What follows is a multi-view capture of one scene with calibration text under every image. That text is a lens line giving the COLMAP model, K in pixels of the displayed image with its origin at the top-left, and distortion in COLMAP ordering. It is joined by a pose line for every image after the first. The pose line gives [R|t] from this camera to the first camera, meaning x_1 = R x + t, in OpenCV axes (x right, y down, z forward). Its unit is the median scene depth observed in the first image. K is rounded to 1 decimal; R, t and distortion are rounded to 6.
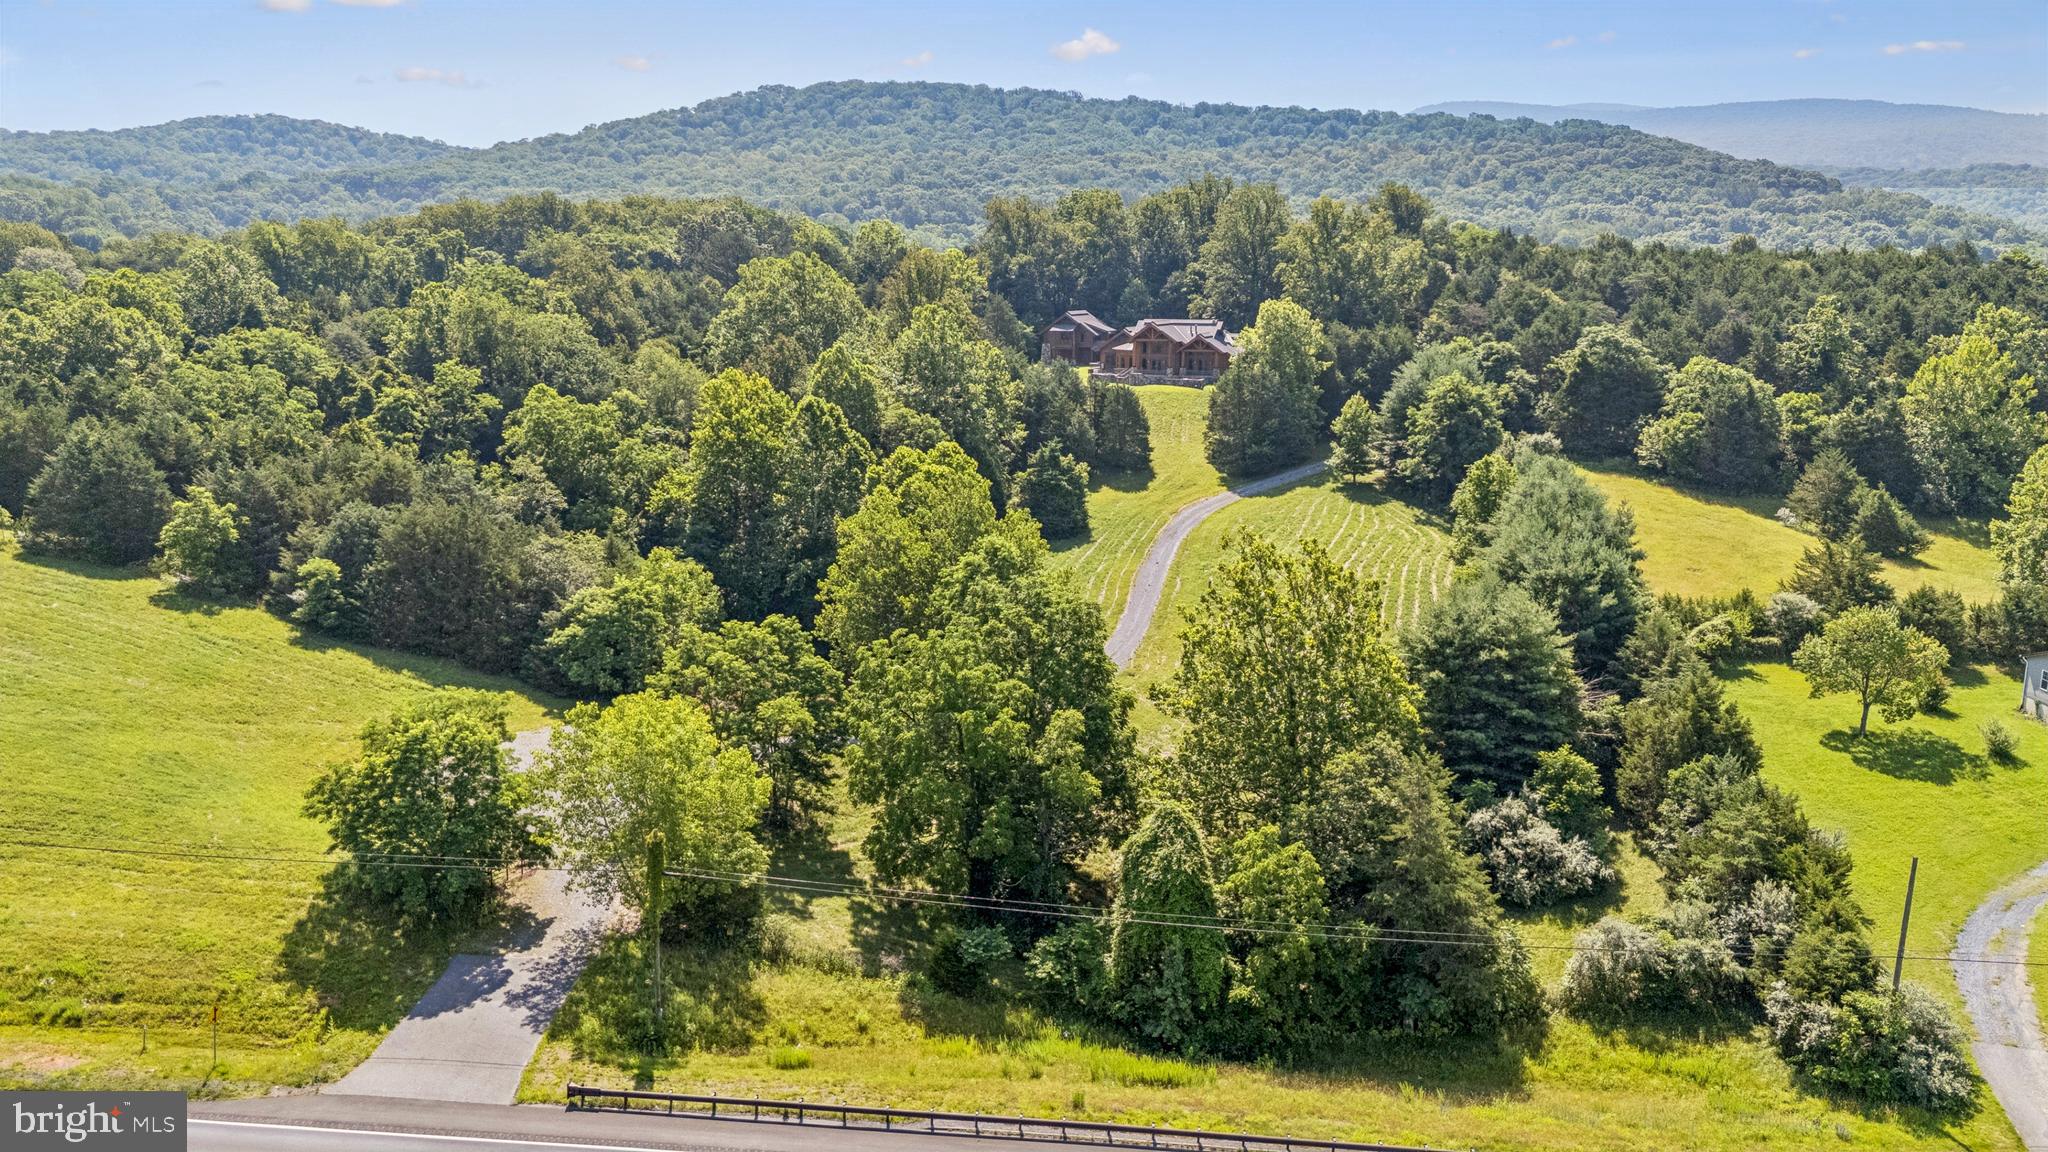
lens RADIAL K [[1511.5, 0, 1021.5], [0, 1511.5, 576.0], [0, 0, 1]] dist [0.069072, -0.069624]
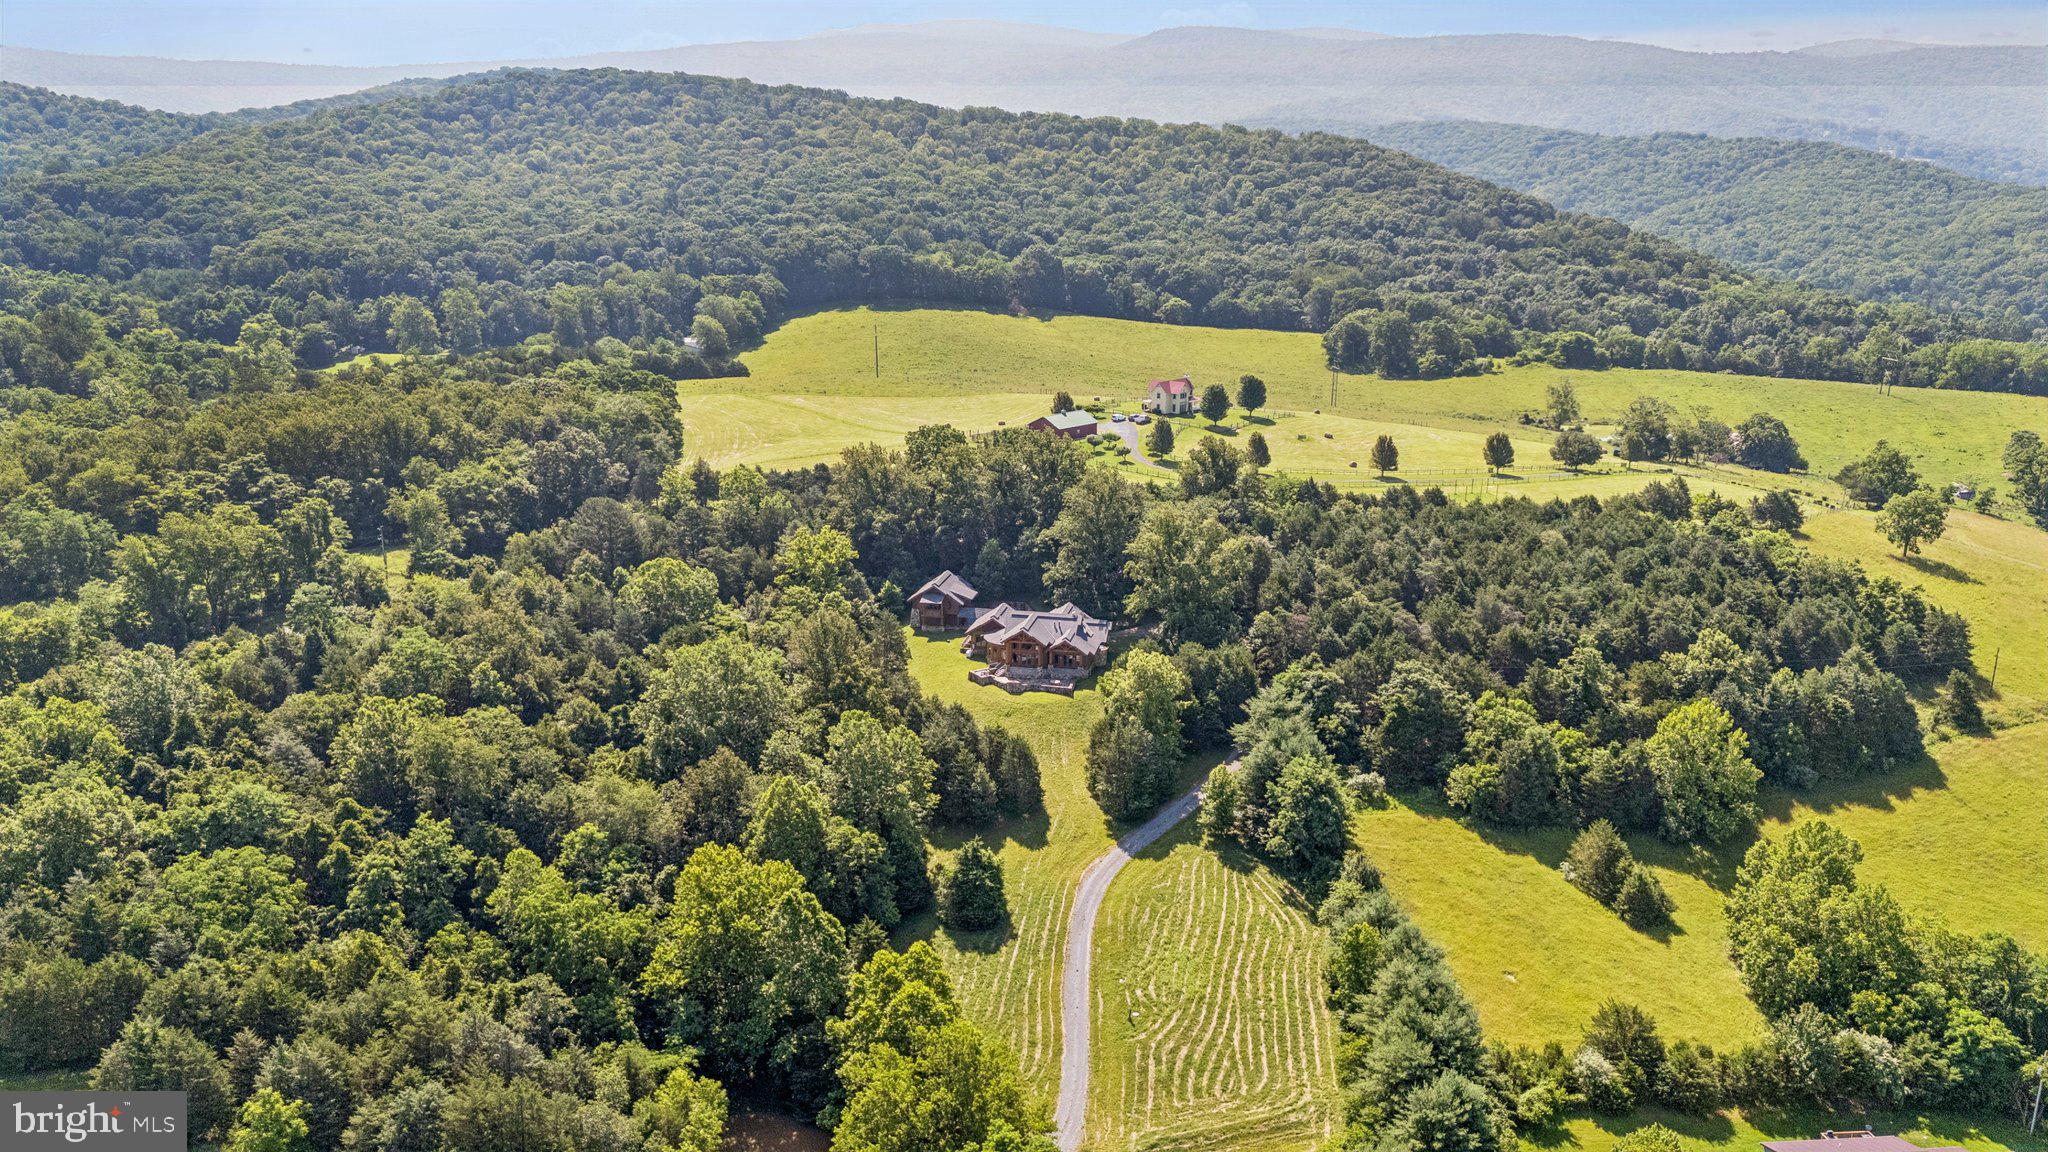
lens RADIAL K [[1511.5, 0, 1021.5], [0, 1511.5, 576.0], [0, 0, 1]] dist [0.069072, -0.069624]
pose [[0.986351, -0.040111, 0.159696, -0.027650], [0.030378, 0.997556, 0.062929, -0.083917], [-0.161830, -0.057218, 0.985158, -0.028809]]
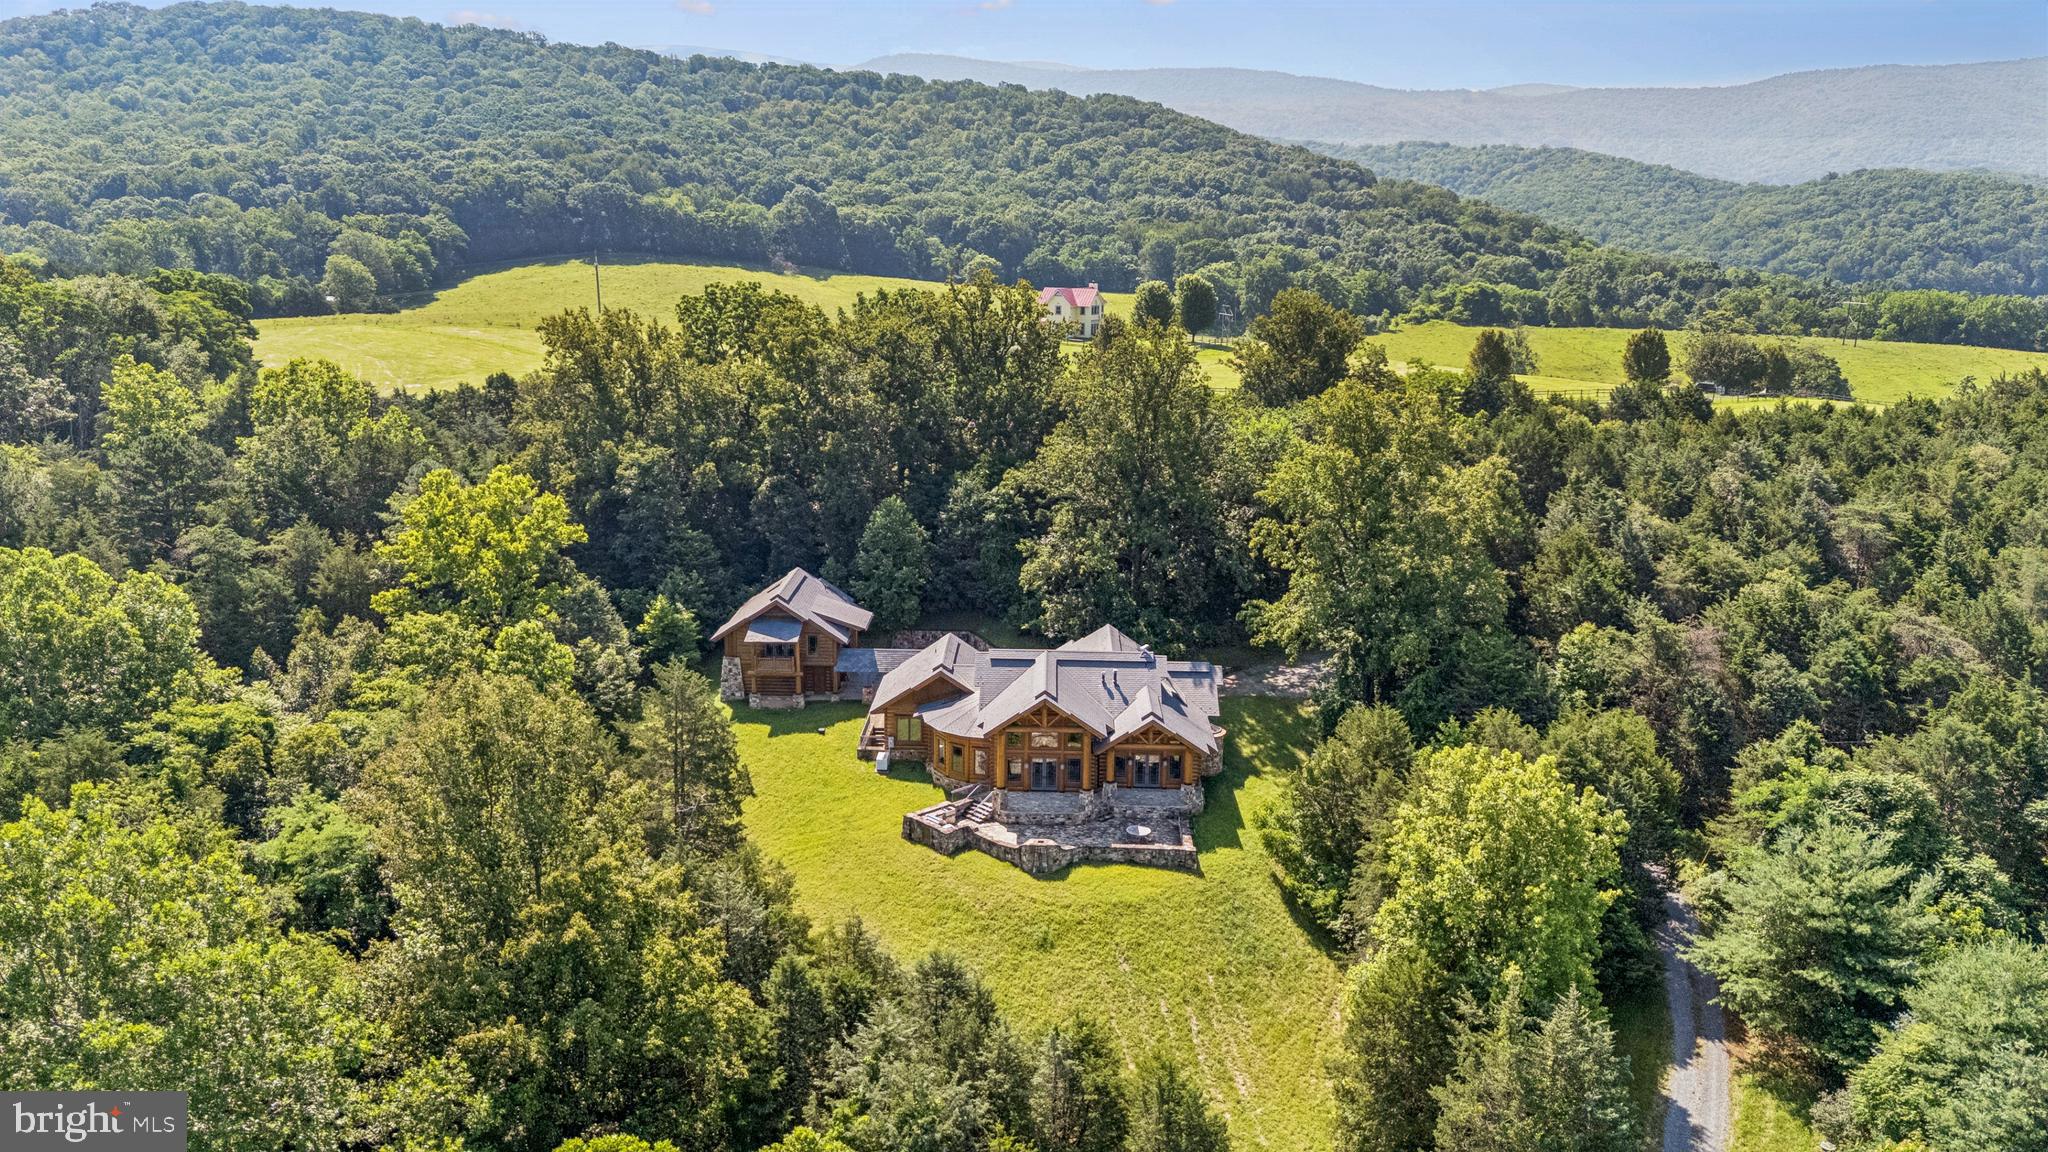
lens RADIAL K [[1509.1, 0, 1021.9], [0, 1509.1, 576.3], [0, 0, 1]] dist [0.062621, -0.050753]
pose [[0.940661, -0.072973, 0.331409, -0.017748], [0.061213, 0.997073, 0.045802, -0.067132], [-0.333781, -0.022798, 0.942375, 0.182241]]
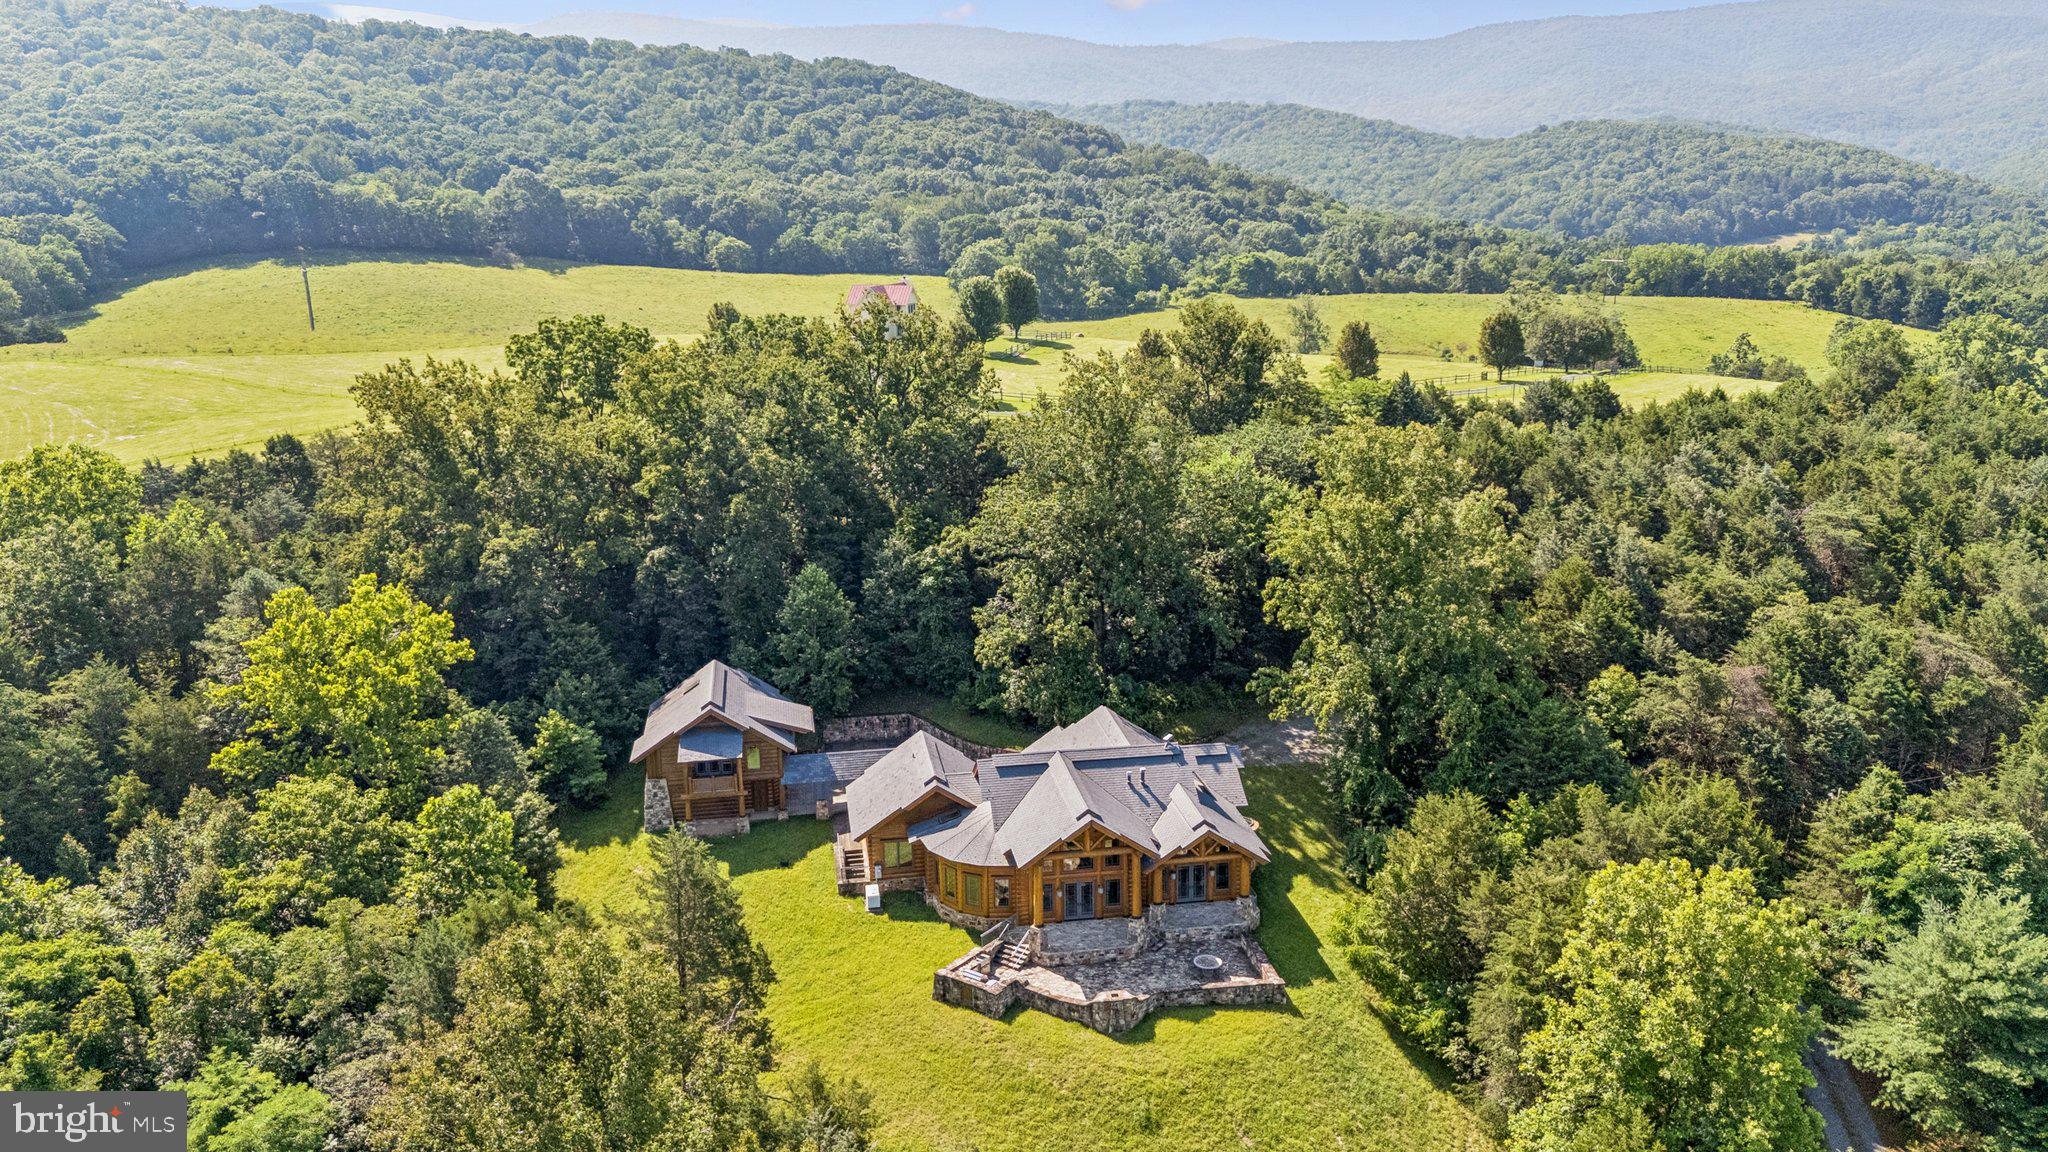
lens RADIAL K [[1580.6, 0, 1022.0], [0, 1580.6, 567.0], [0, 0, 1]] dist [0.069543, -0.066538]
pose [[0.864404, -0.137631, 0.483595, -0.031853], [0.120169, 0.990484, 0.067095, -0.077406], [-0.488227, 0.000116, 0.872717, 0.203949]]
